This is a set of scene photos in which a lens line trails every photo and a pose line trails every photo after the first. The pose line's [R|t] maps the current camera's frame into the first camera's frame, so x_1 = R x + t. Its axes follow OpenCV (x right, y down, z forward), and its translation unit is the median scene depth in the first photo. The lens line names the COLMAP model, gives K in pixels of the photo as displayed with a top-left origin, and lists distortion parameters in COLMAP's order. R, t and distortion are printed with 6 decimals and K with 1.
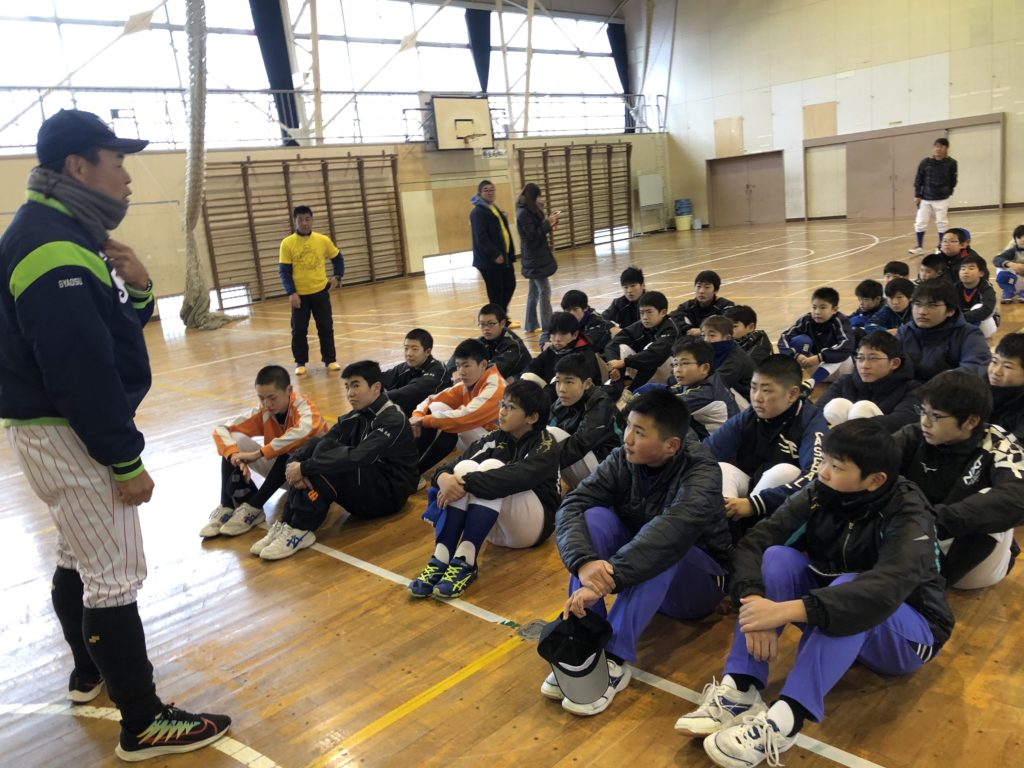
lens RADIAL K [[841.2, 0, 517.1], [0, 841.2, 381.0], [0, 0, 1]] dist [0.040530, -0.003902]
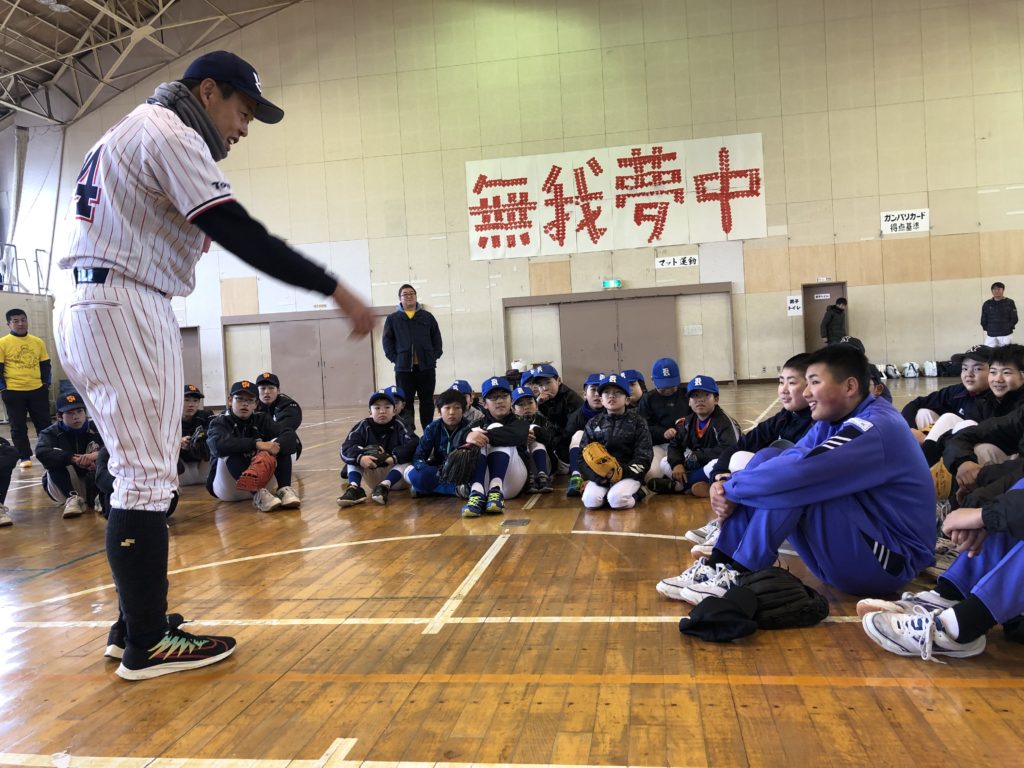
lens RADIAL K [[813.6, 0, 506.4], [0, 813.6, 380.9], [0, 0, 1]] dist [0.096360, -0.189685]
pose [[0.819146, 0.046635, 0.571687, 0.102636], [0.090629, 0.973646, -0.209284, -0.021184], [-0.566381, 0.223245, 0.793331, 0.193832]]
